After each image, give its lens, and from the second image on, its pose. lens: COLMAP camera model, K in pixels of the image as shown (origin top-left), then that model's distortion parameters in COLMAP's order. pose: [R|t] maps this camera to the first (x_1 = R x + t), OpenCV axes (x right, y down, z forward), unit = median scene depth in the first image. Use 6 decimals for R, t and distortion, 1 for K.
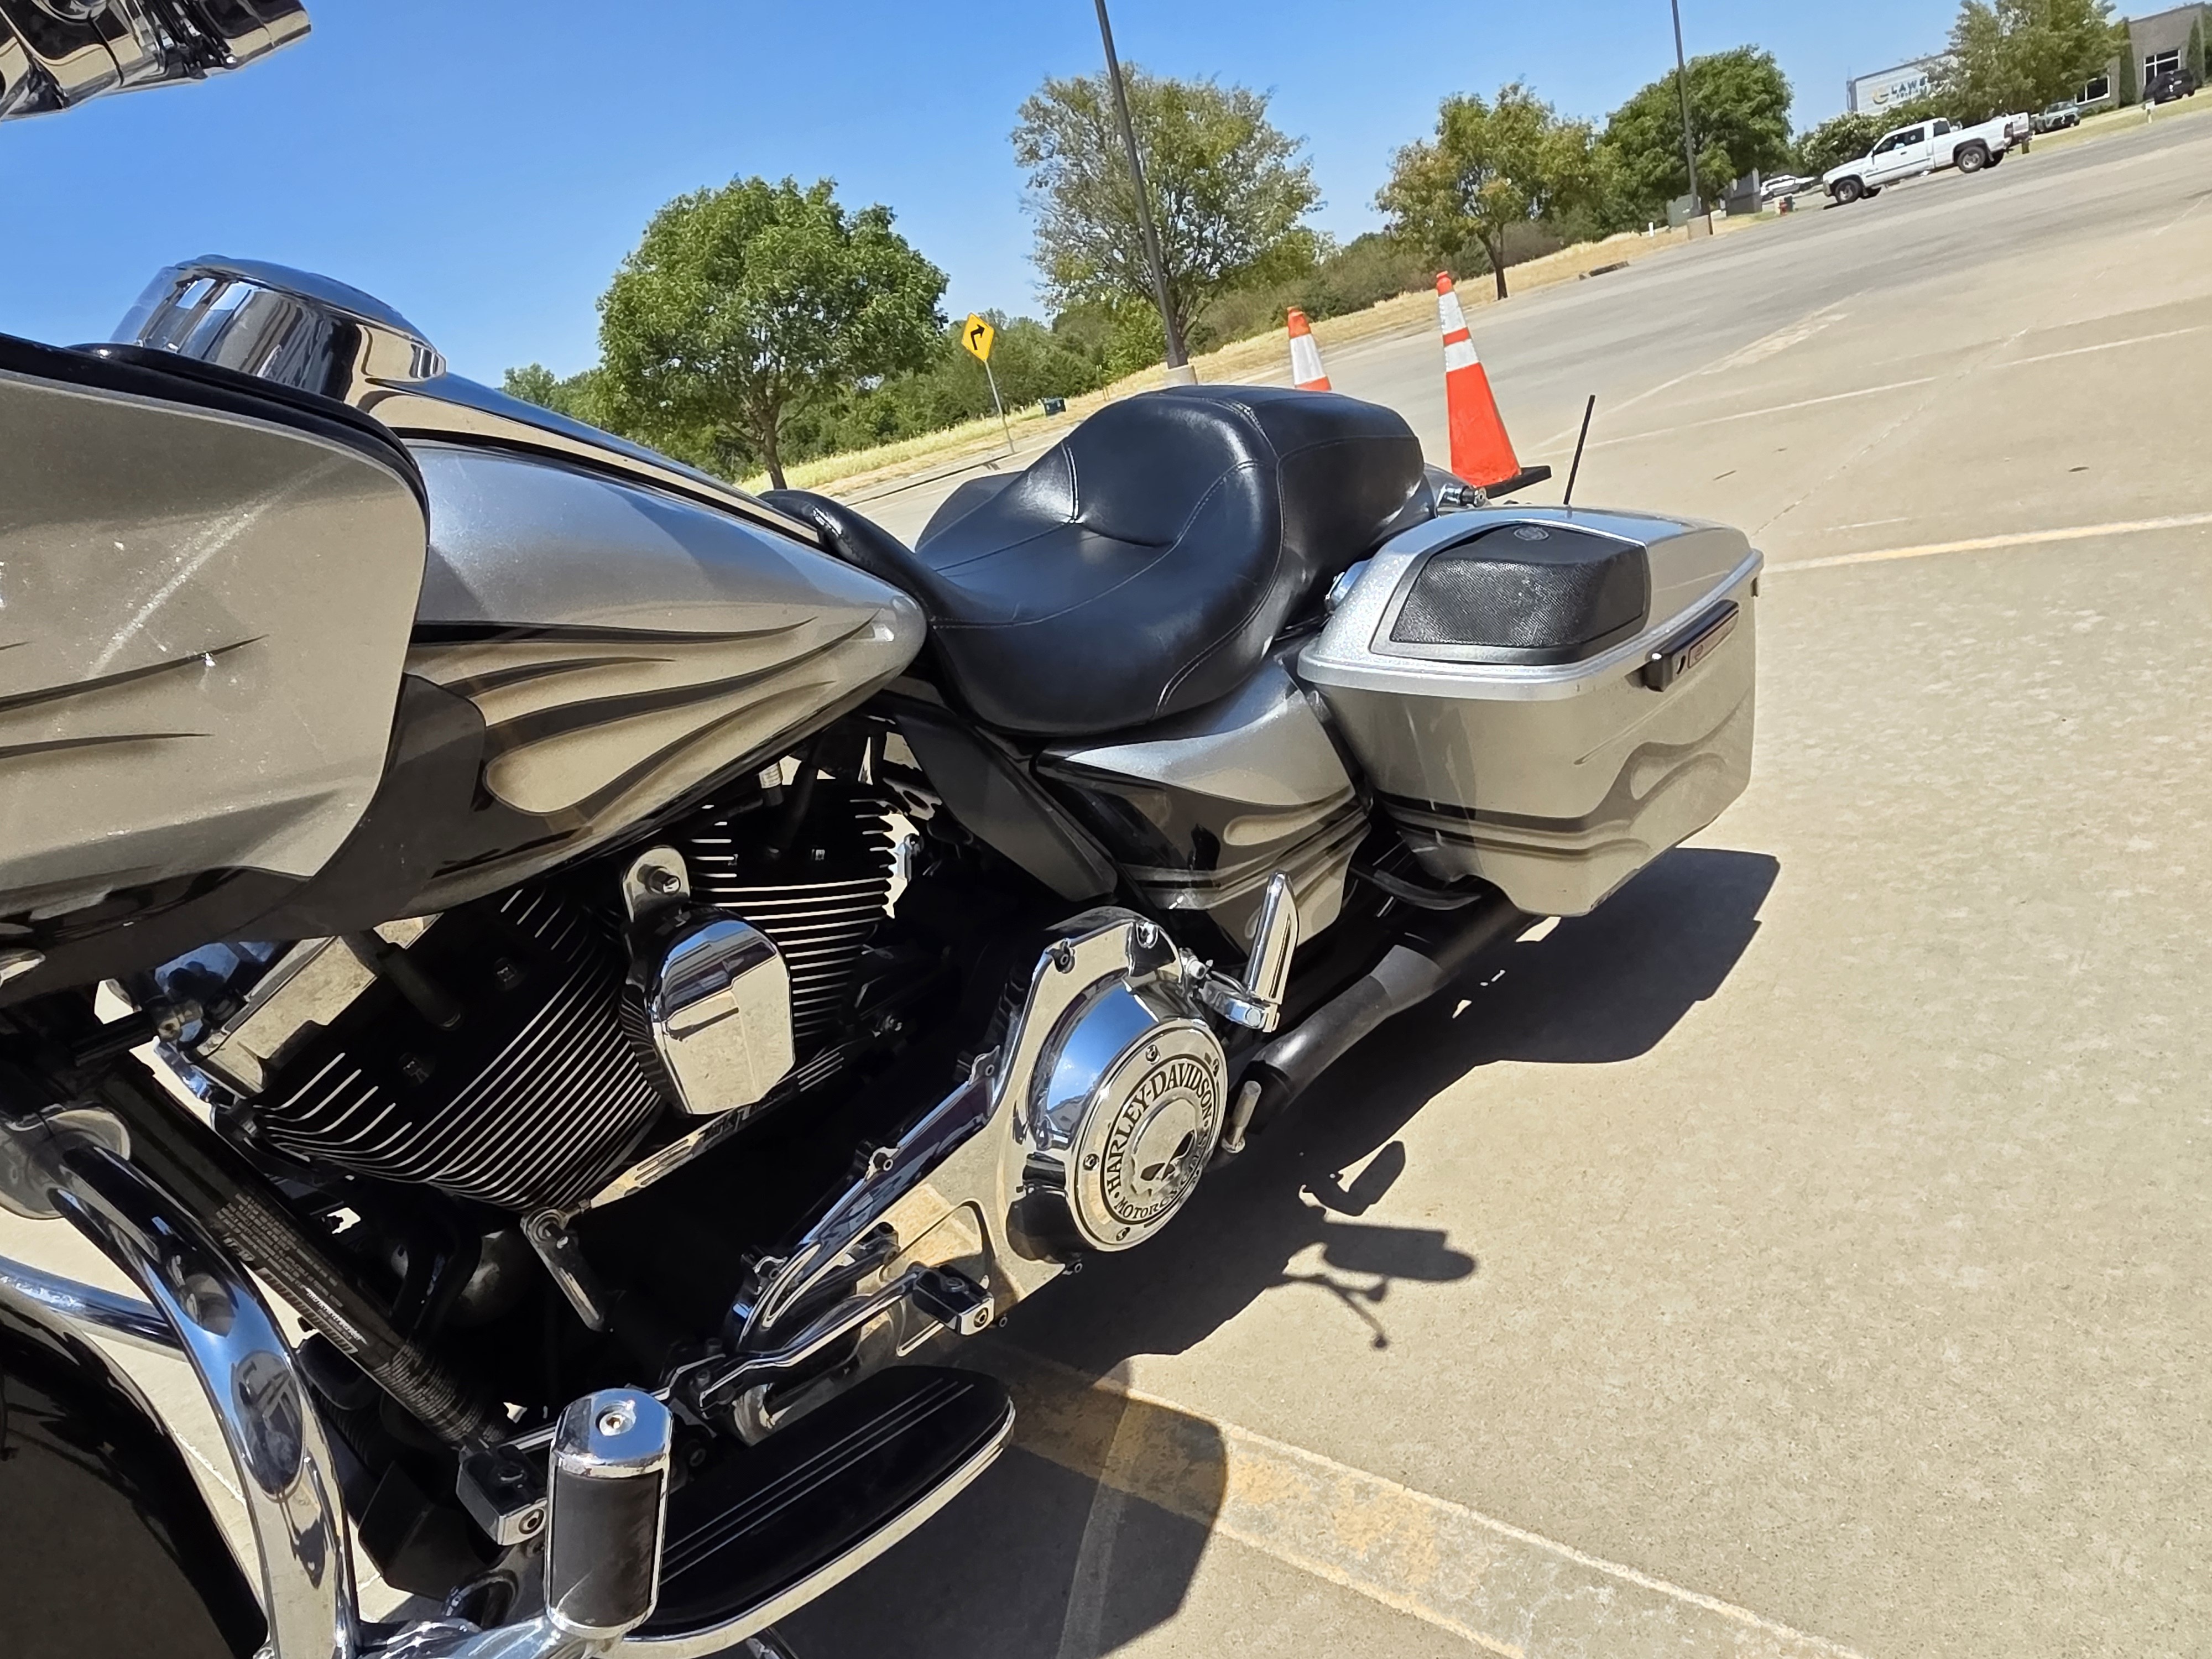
lens RADIAL K [[1429.4, 0, 1061.2], [0, 1429.4, 812.6], [0, 0, 1]] dist [0.005269, -0.005203]
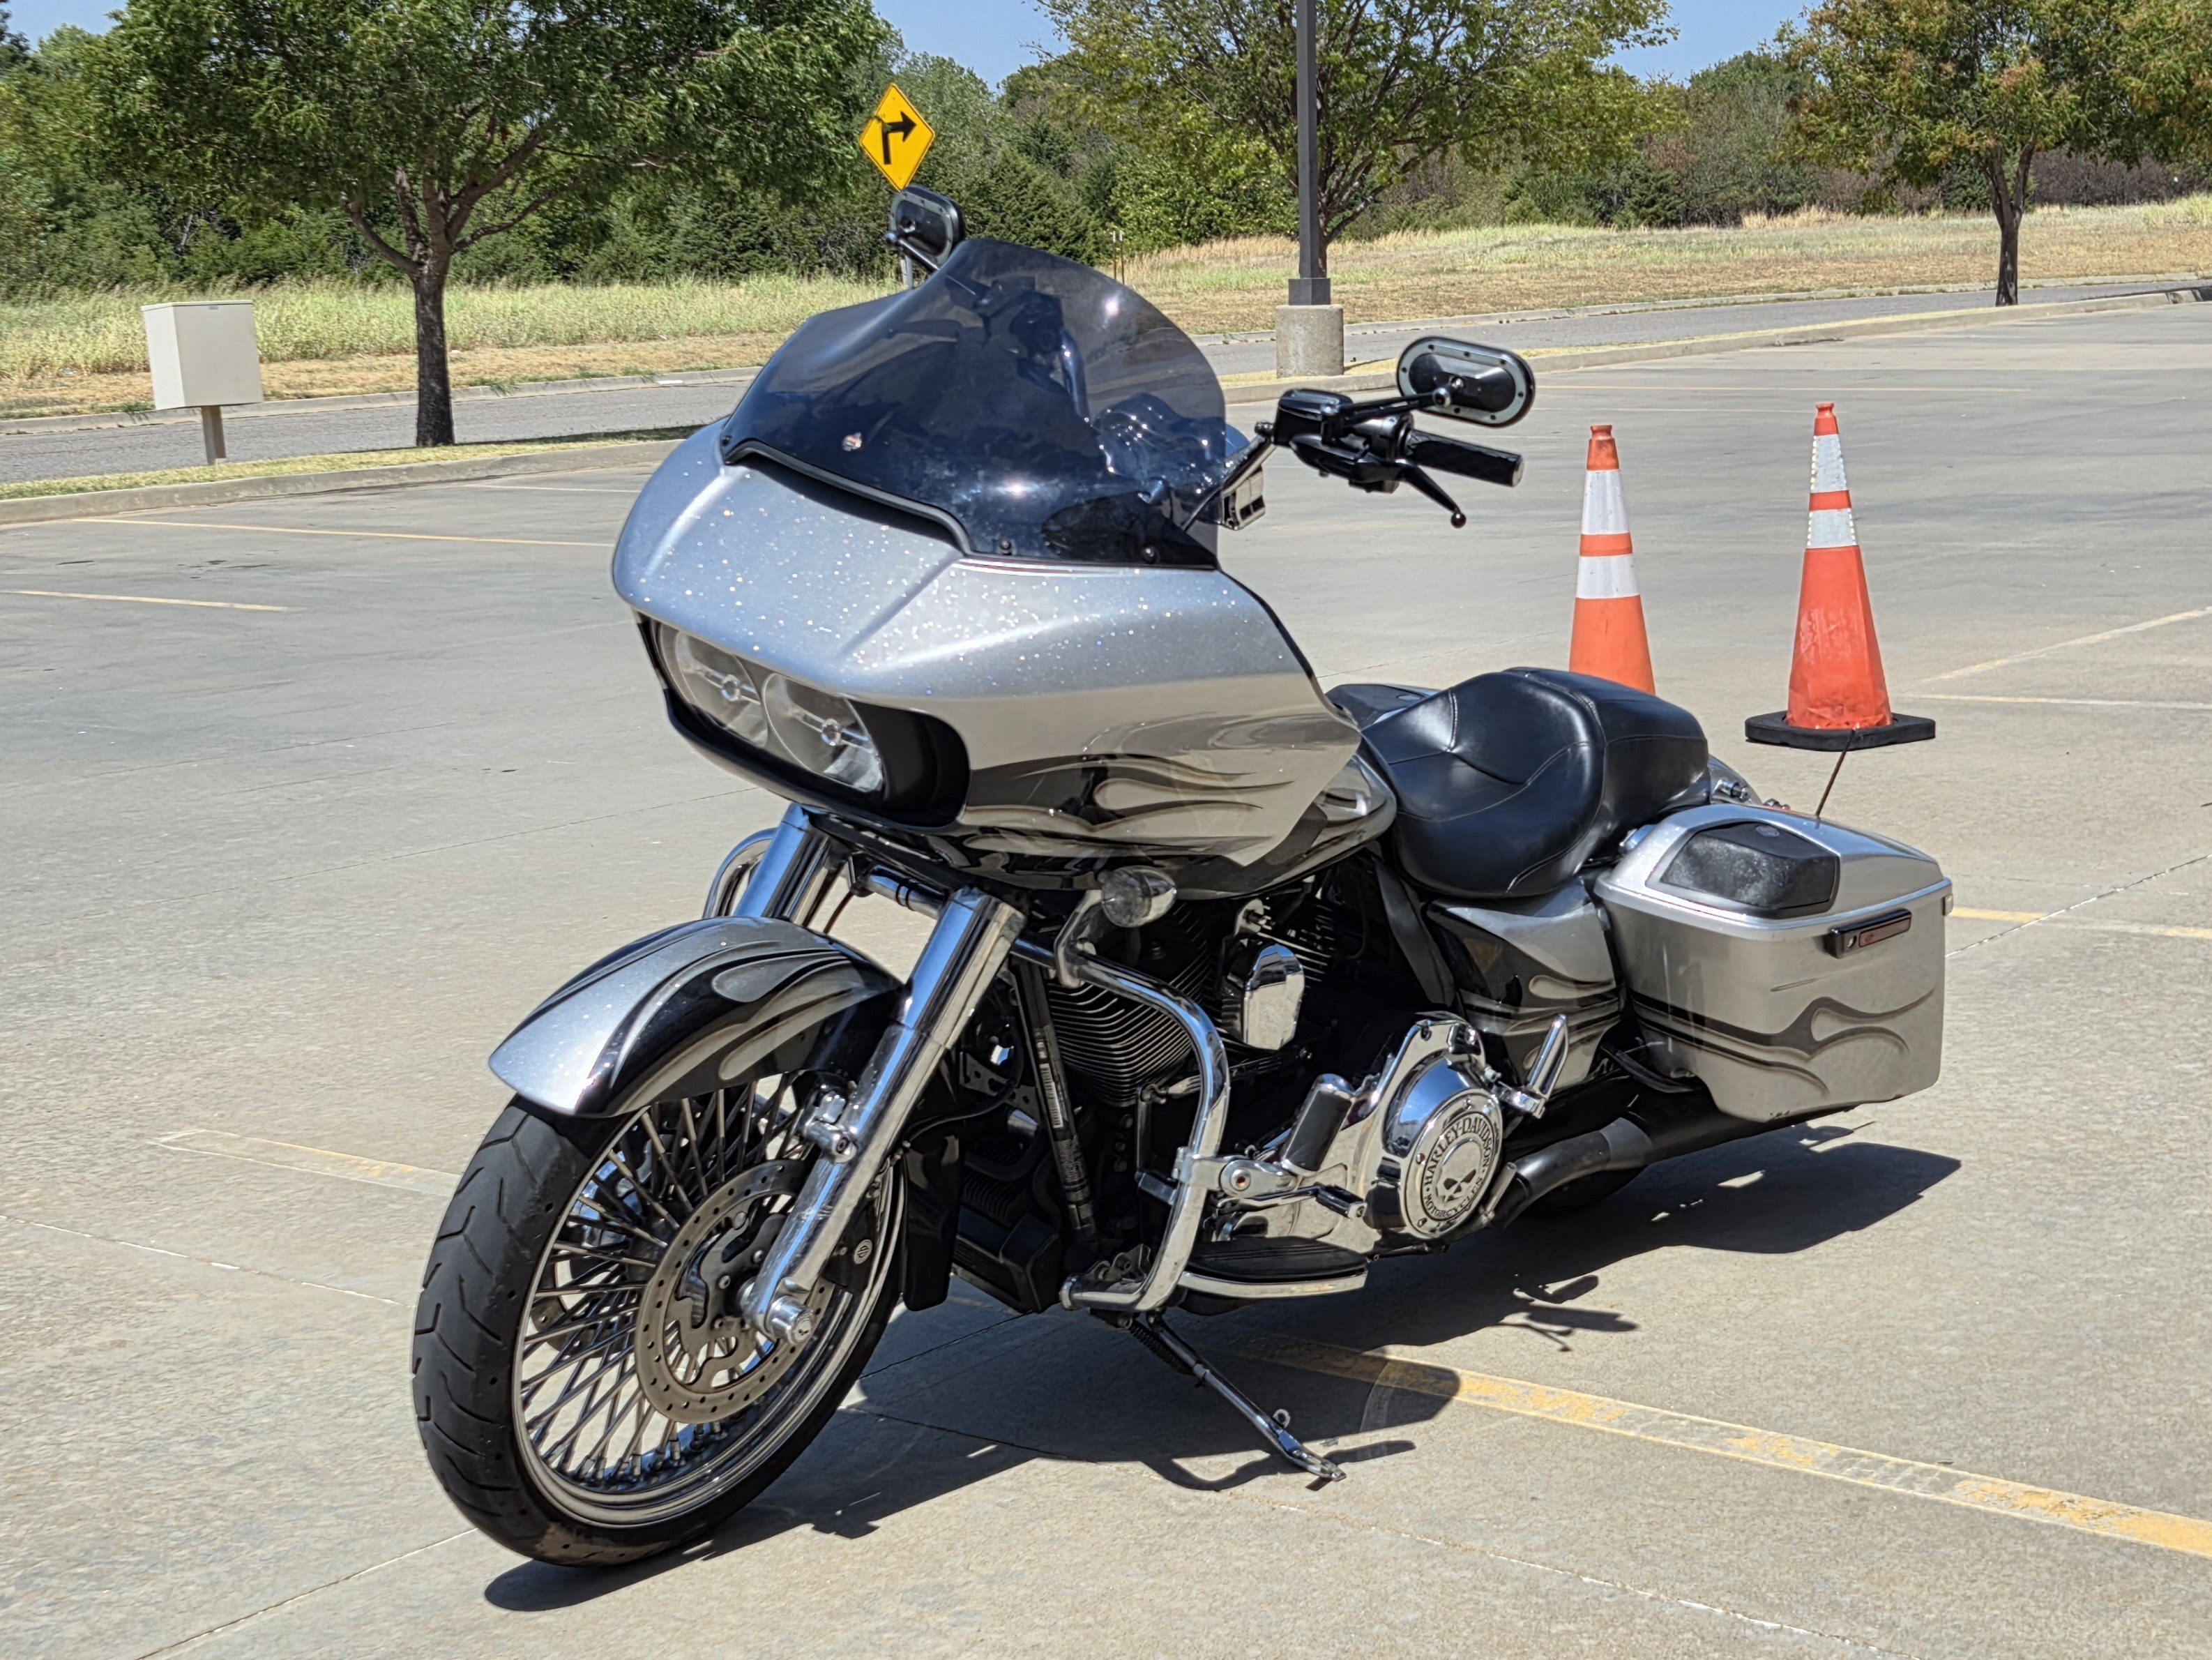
lens RADIAL K [[3656.0, 0, 1106.0], [0, 3656.0, 830.0], [0, 0, 1]] dist [0.080084, -0.055153]
pose [[0.974807, 0.209665, 0.076107, -0.585870], [-0.198816, 0.971424, -0.129647, 0.403391], [-0.101115, 0.111250, 0.988635, -2.510811]]
